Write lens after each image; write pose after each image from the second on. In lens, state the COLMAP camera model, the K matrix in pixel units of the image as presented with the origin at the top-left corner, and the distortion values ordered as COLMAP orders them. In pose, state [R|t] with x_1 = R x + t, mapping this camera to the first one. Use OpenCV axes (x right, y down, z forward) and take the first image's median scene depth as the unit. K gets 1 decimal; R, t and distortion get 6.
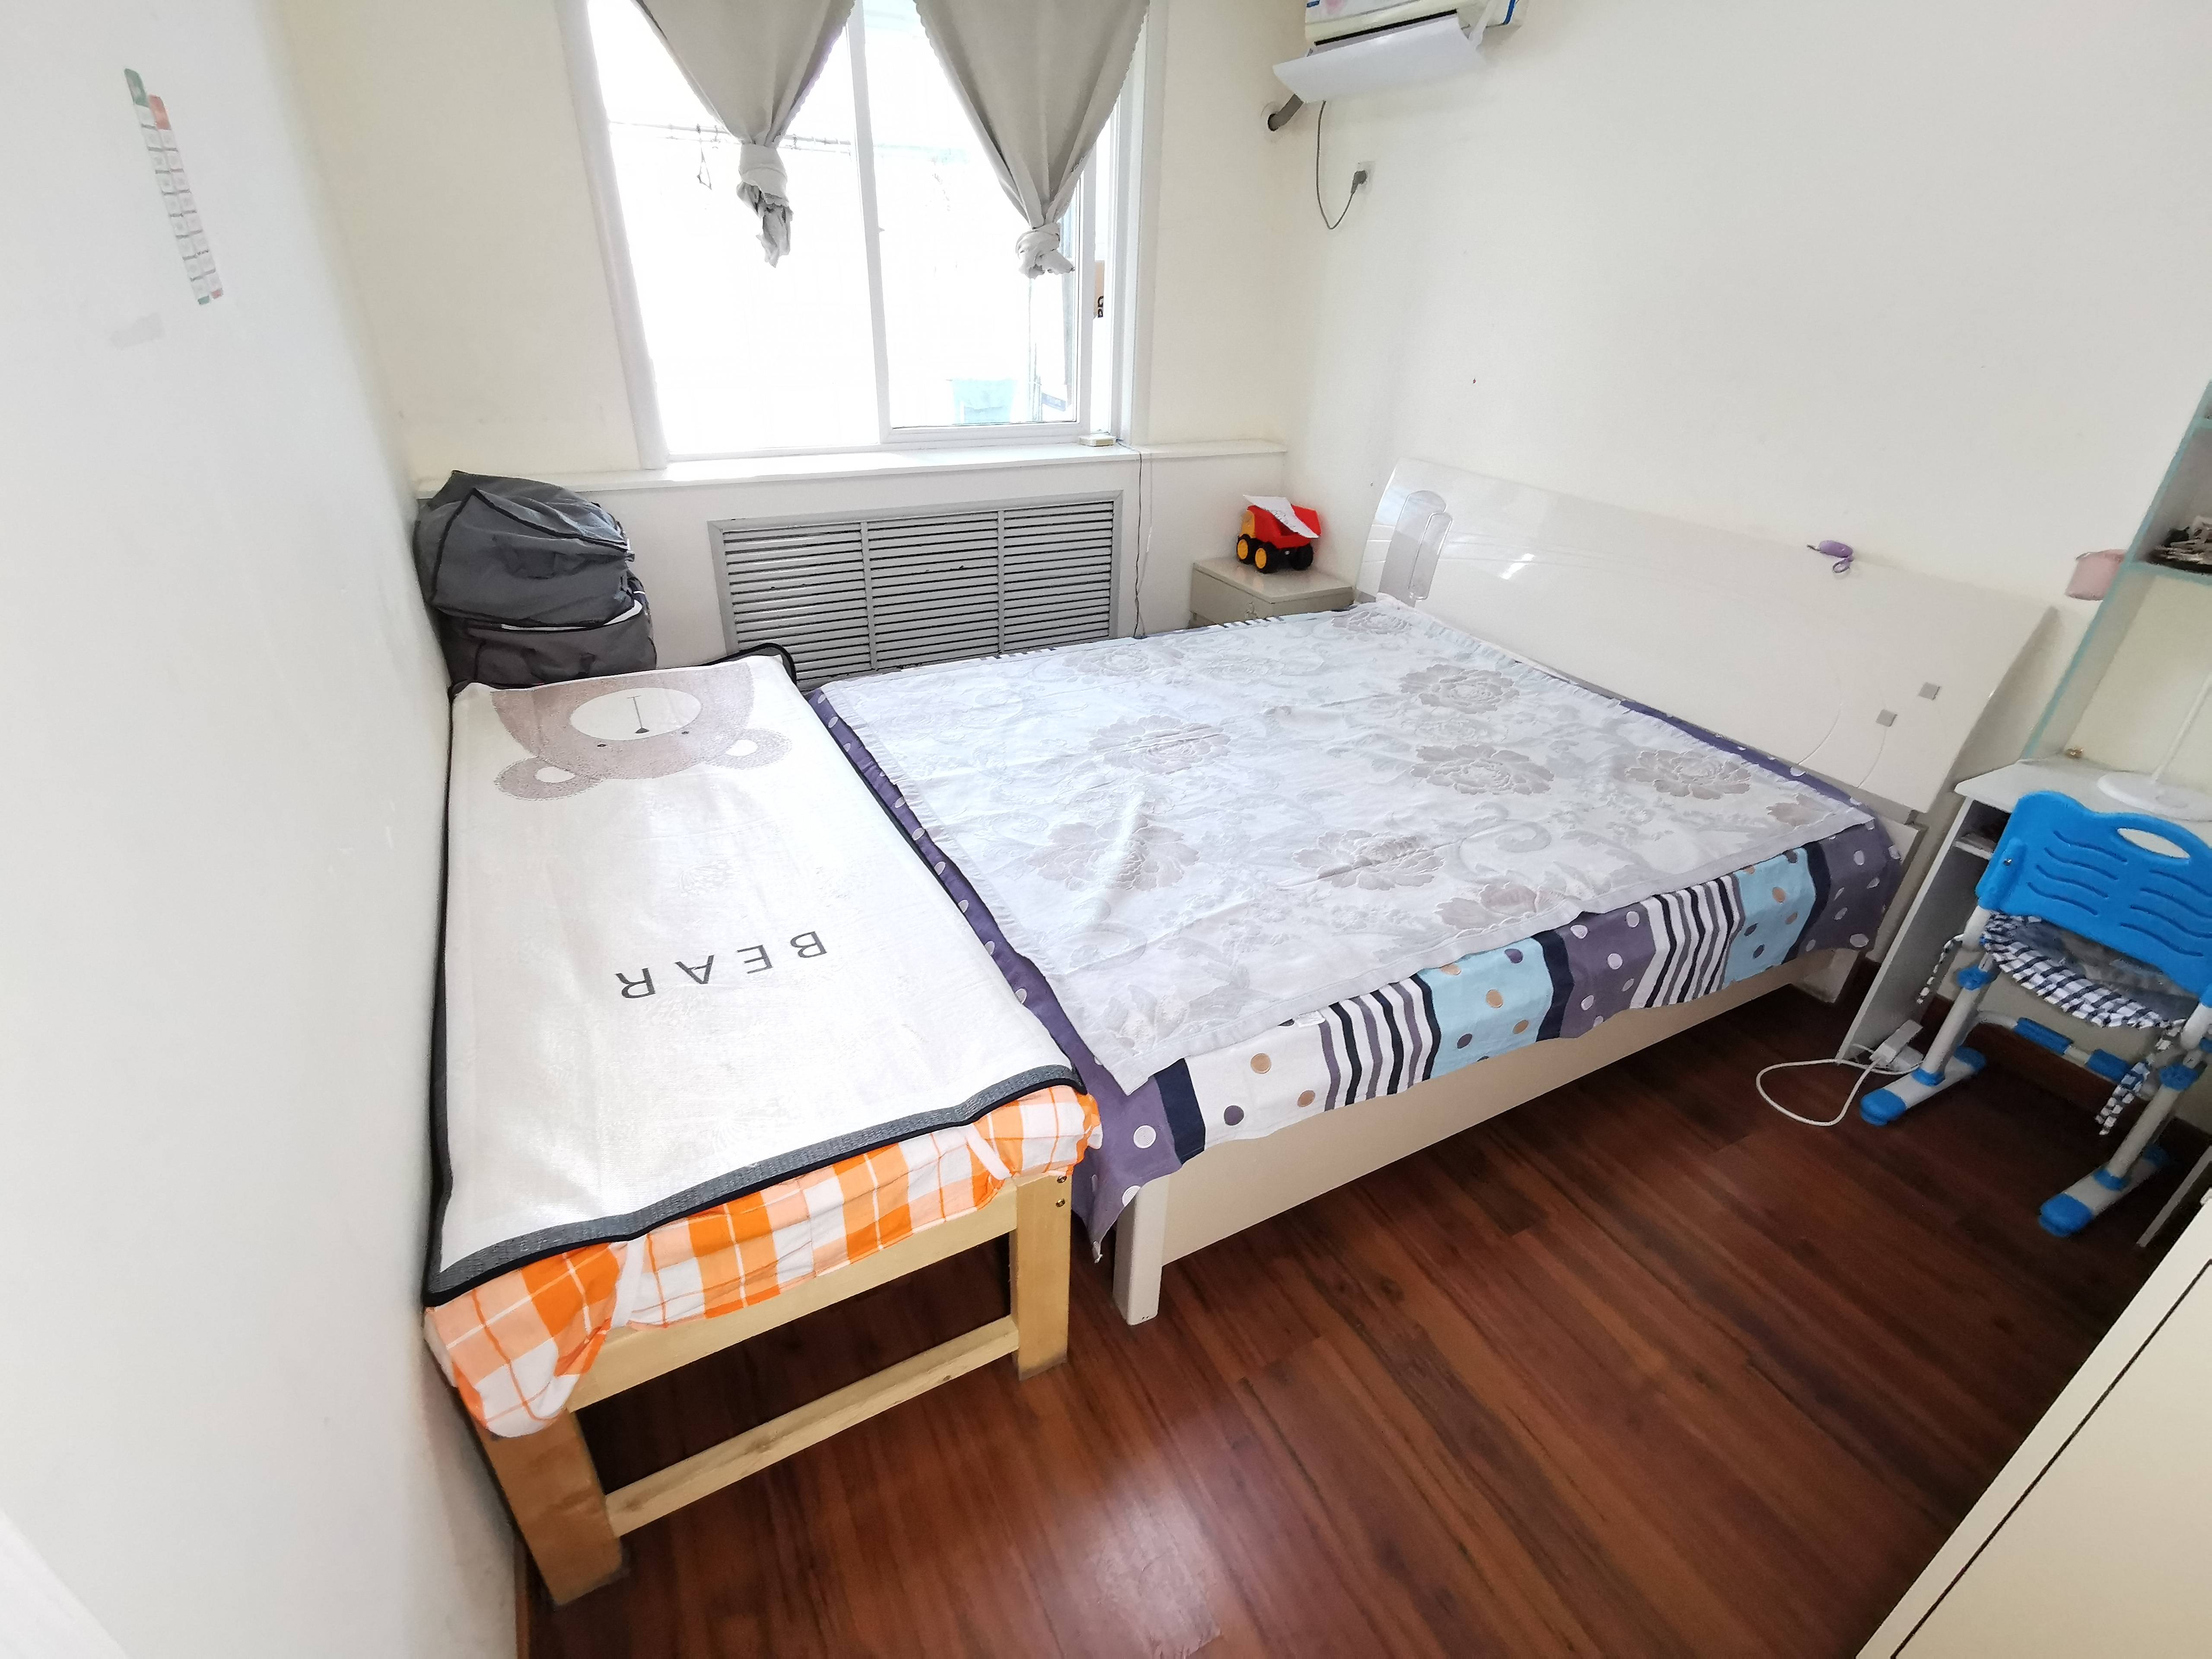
lens RADIAL K [[1021.9, 0, 1104.0], [0, 1021.9, 832.2], [0, 0, 1]] dist [-0.001217, 0.031264]
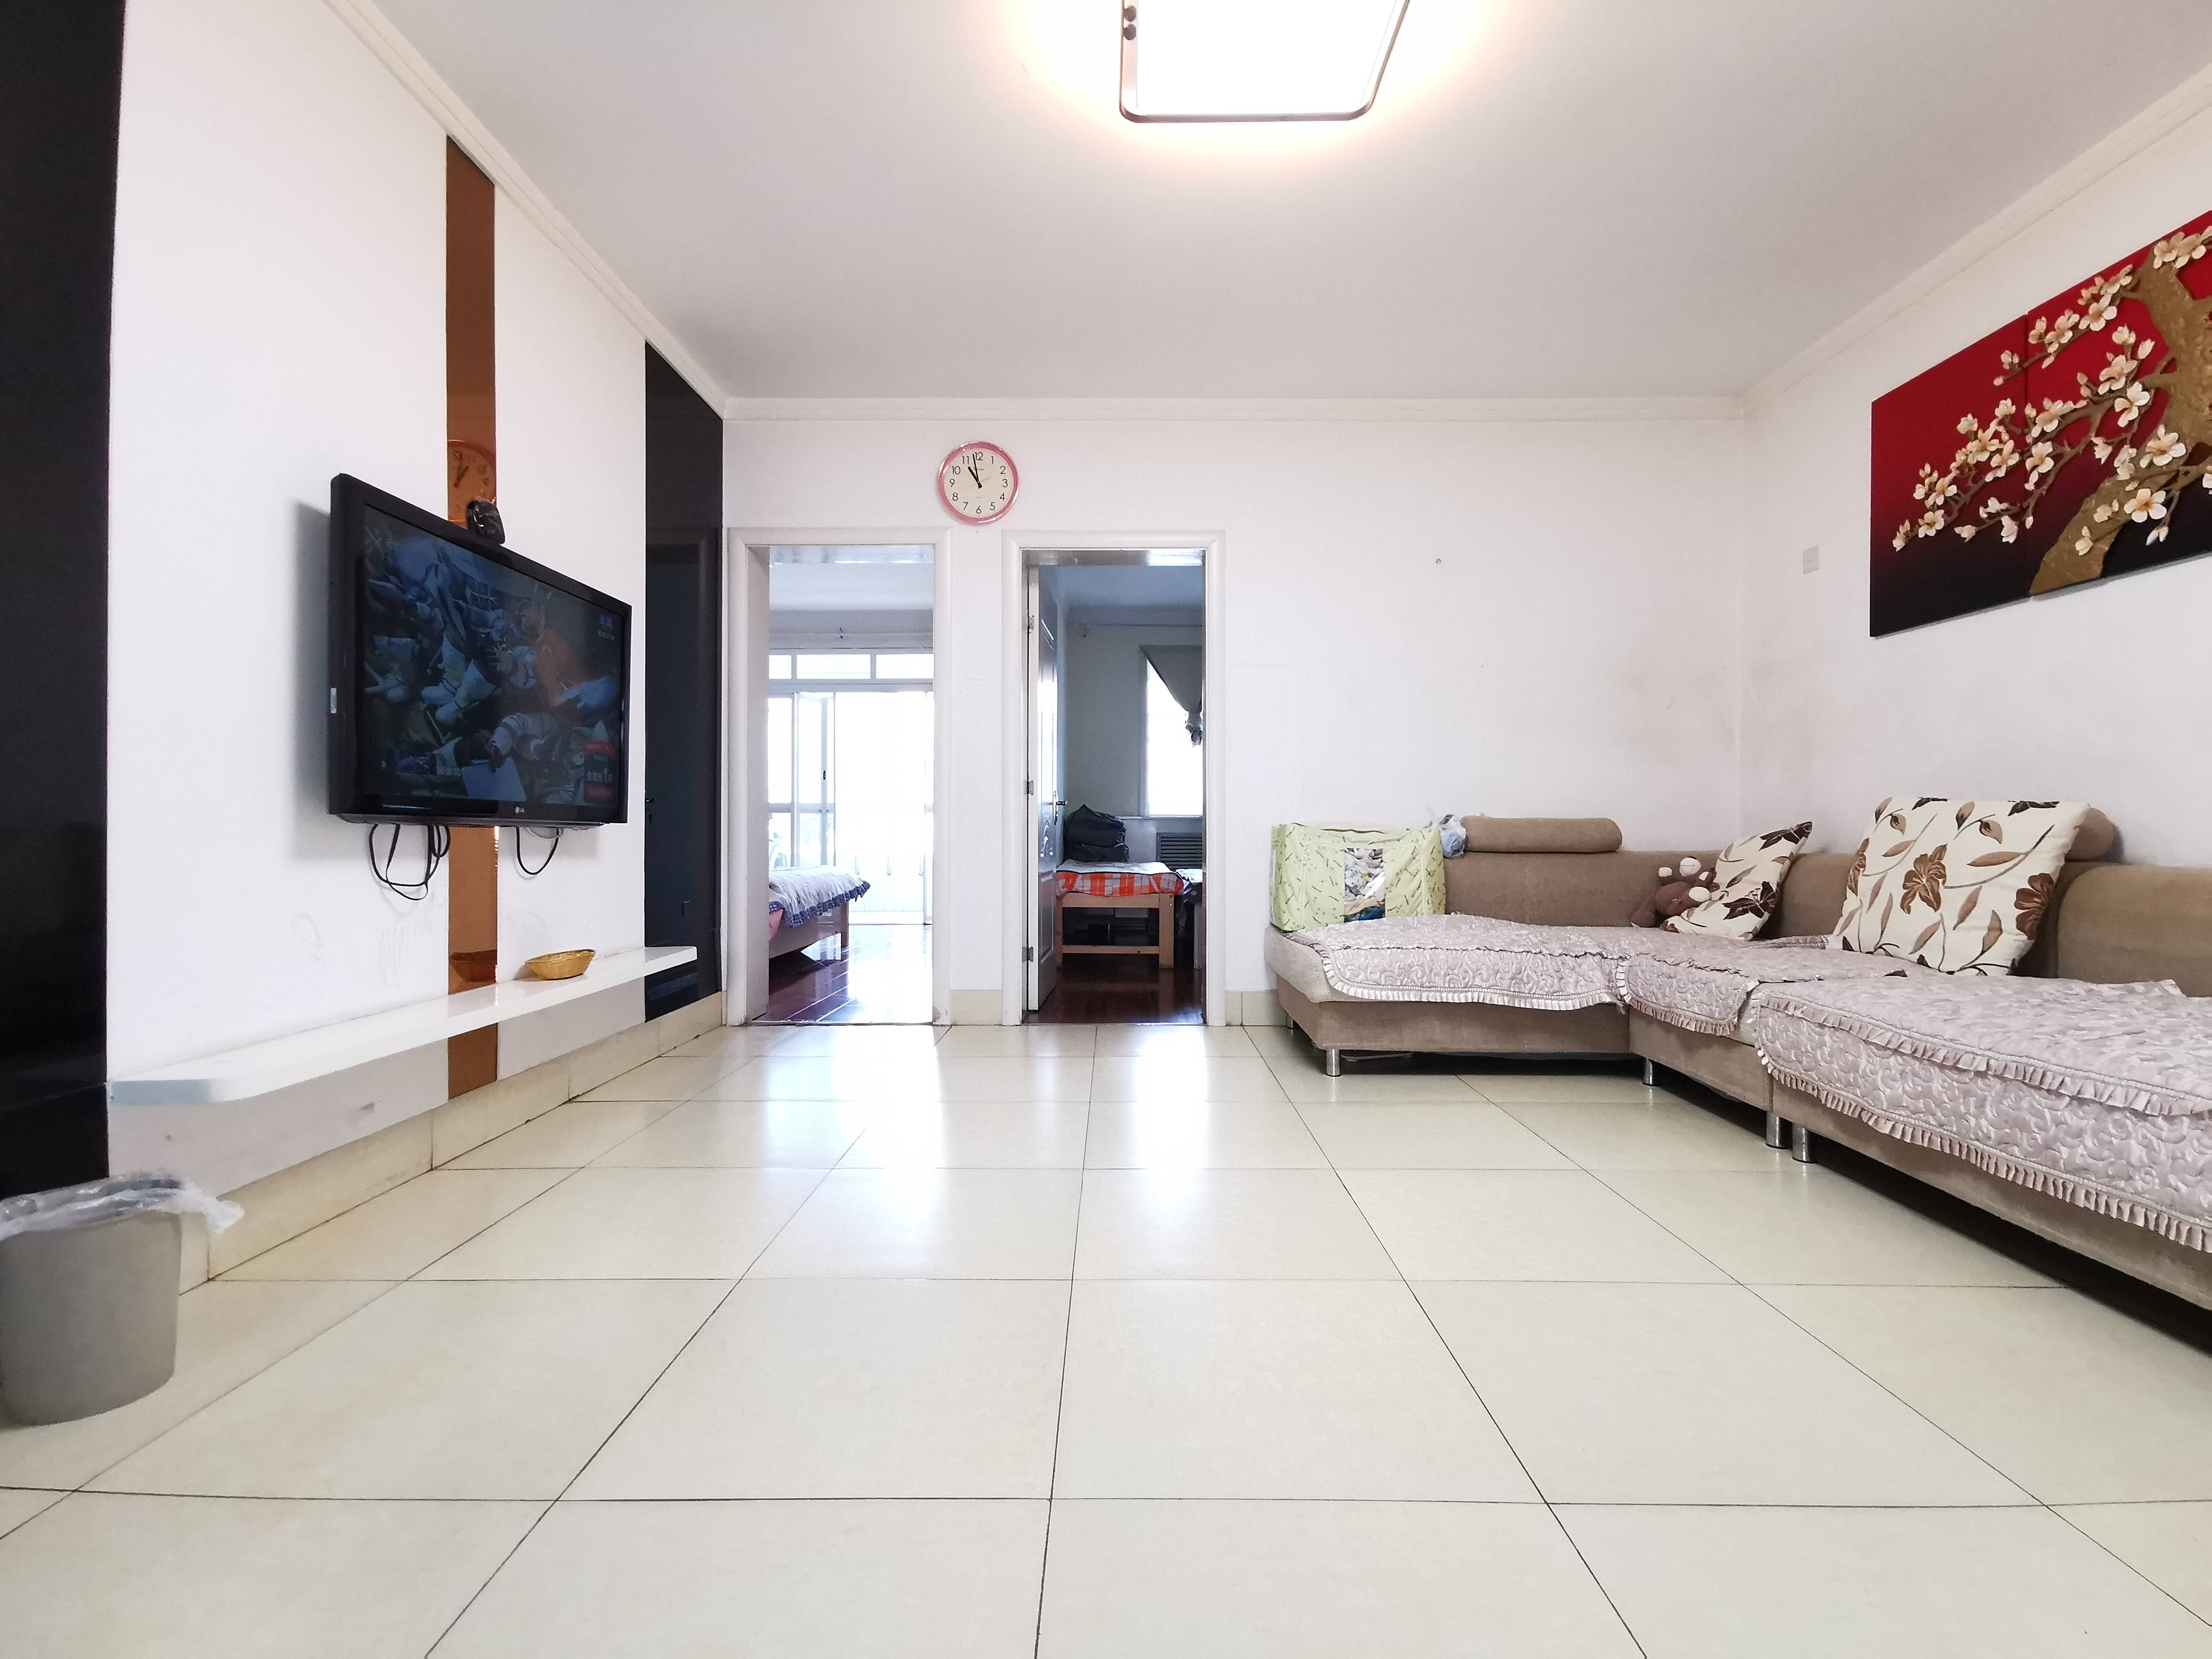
lens RADIAL K [[1017.6, 0, 1106.0], [0, 1017.6, 829.5], [0, 0, 1]] dist [0.038778, -0.014695]
pose [[0.877521, -0.027941, -0.478724, 1.301371], [-0.211459, 0.873453, -0.438593, 1.496898], [0.430398, 0.486105, 0.760565, -1.816584]]
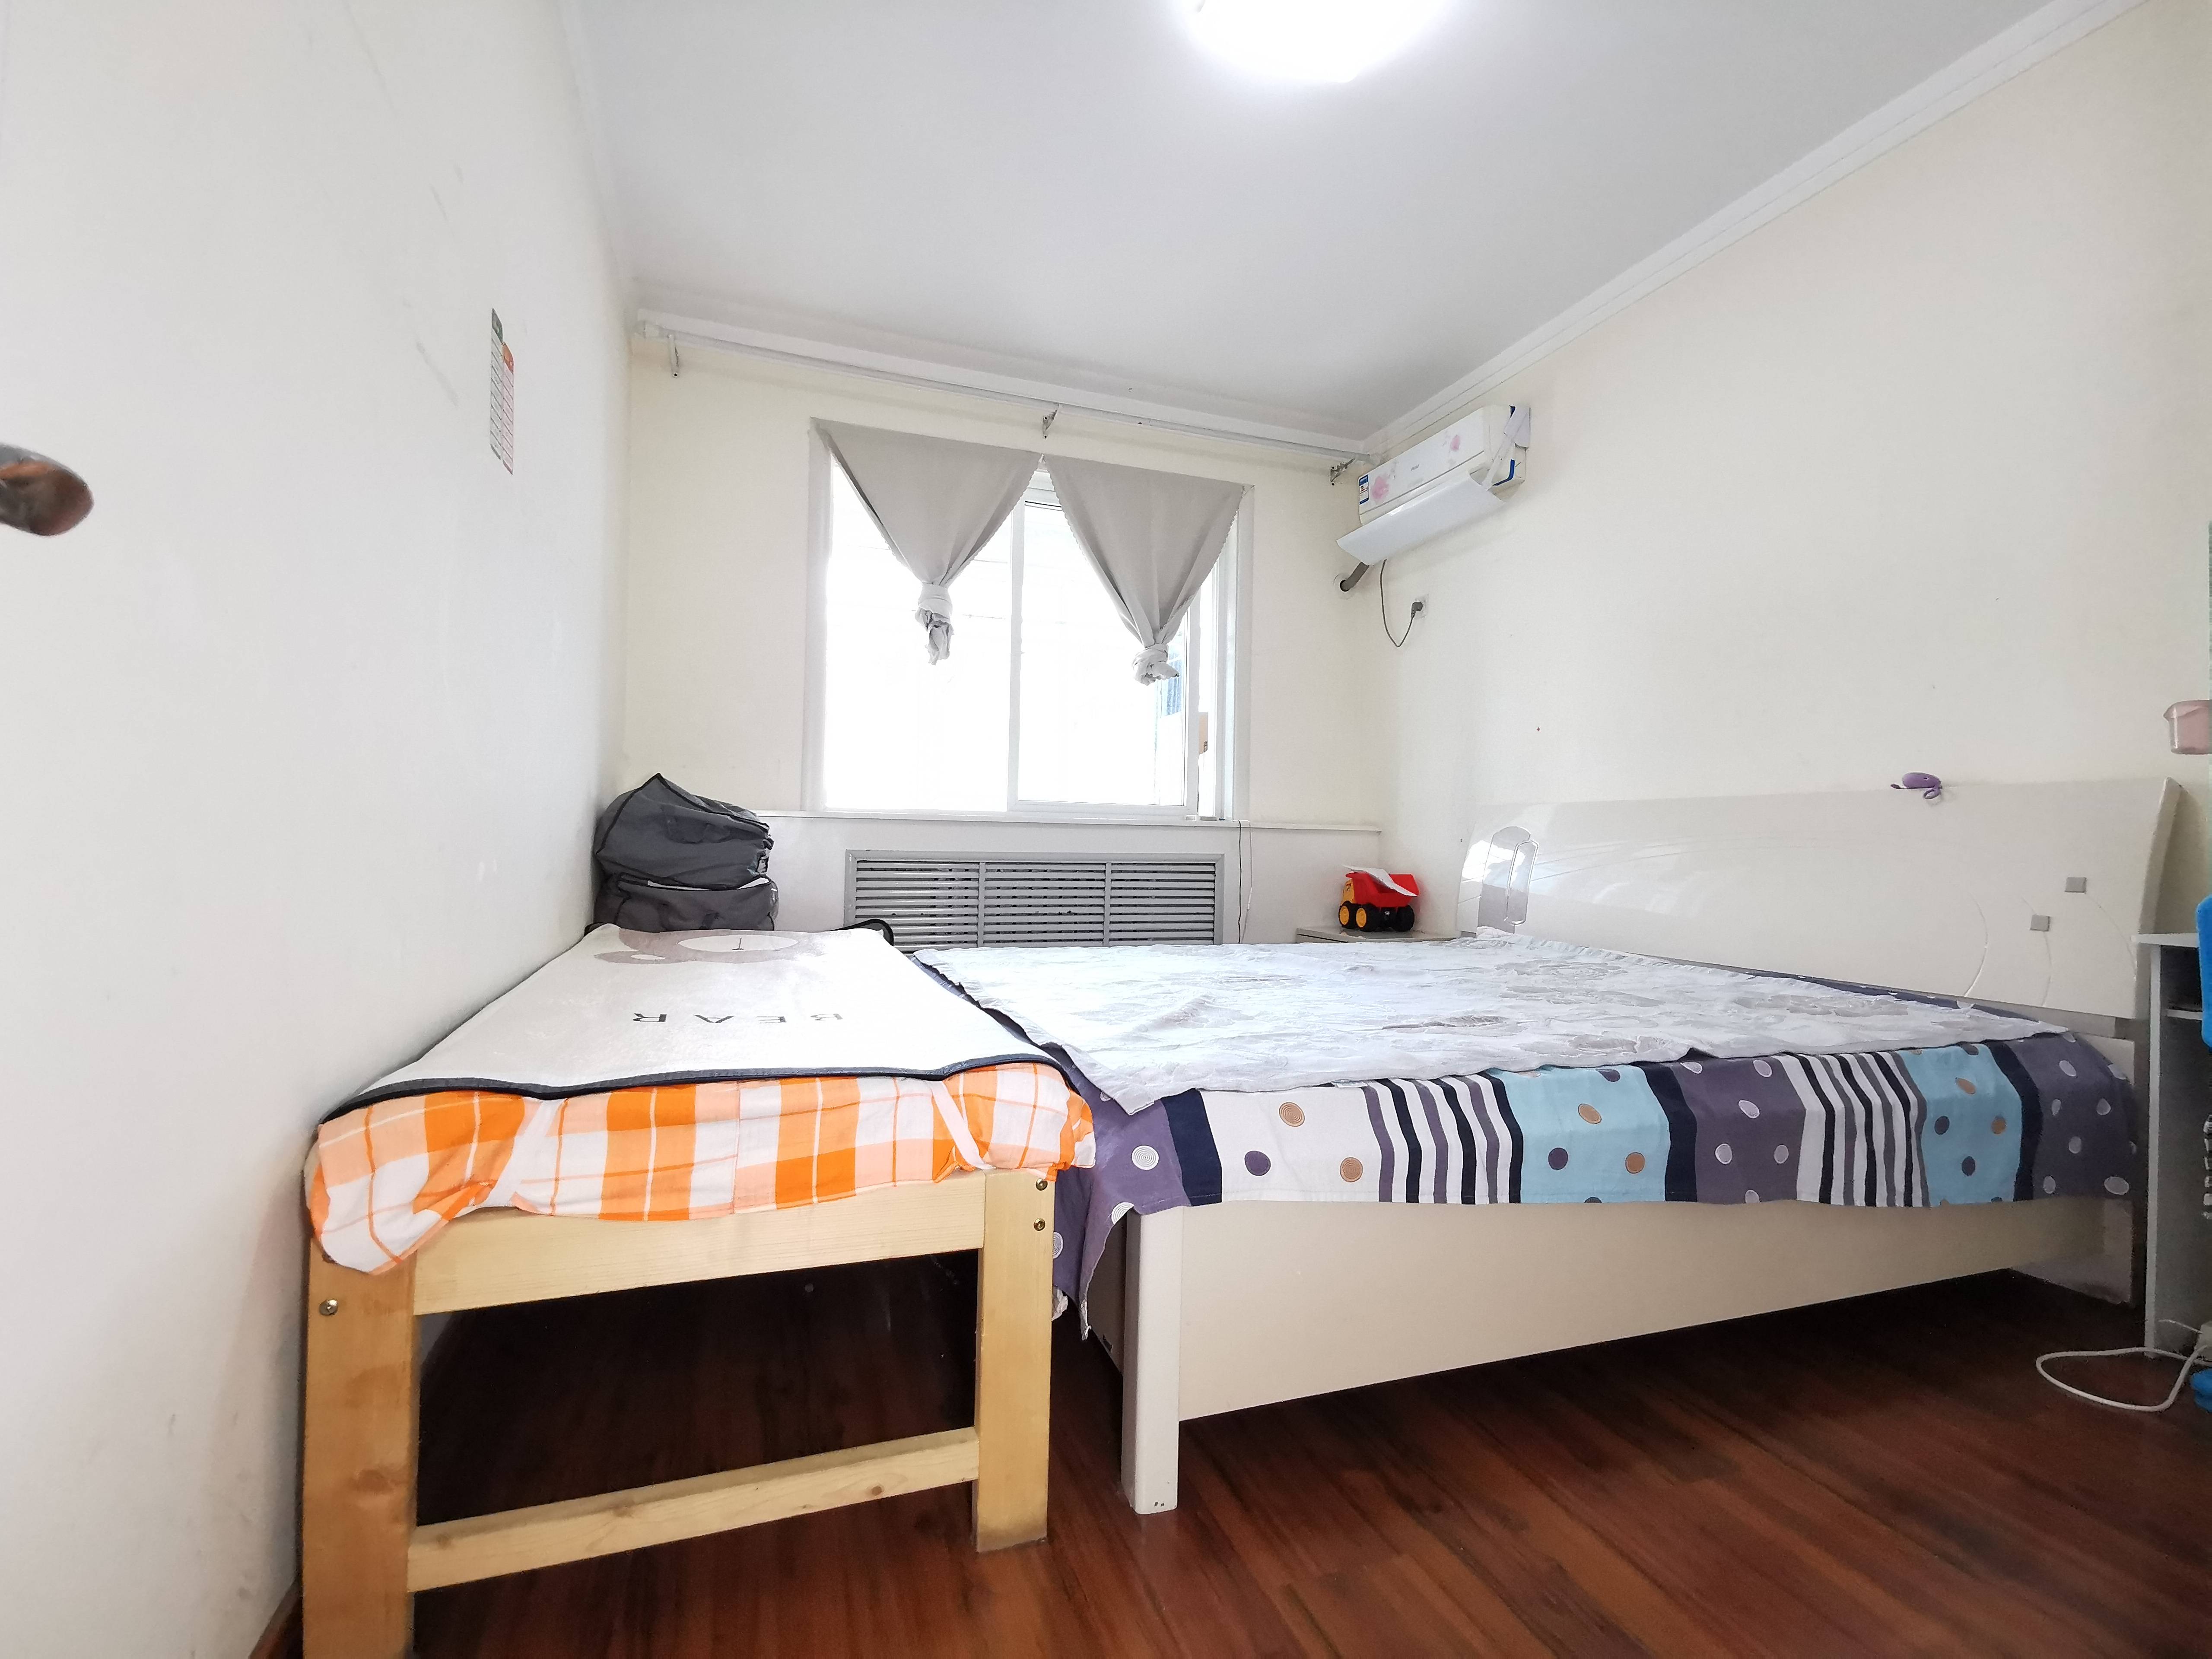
lens RADIAL K [[1017.6, 0, 1106.0], [0, 1017.6, 829.5], [0, 0, 1]] dist [0.038778, -0.014695]
pose [[0.989434, -0.013428, -0.144361, 0.105703], [-0.060362, 0.867154, -0.494368, 0.380817], [0.131822, 0.497859, 0.857181, 0.096895]]
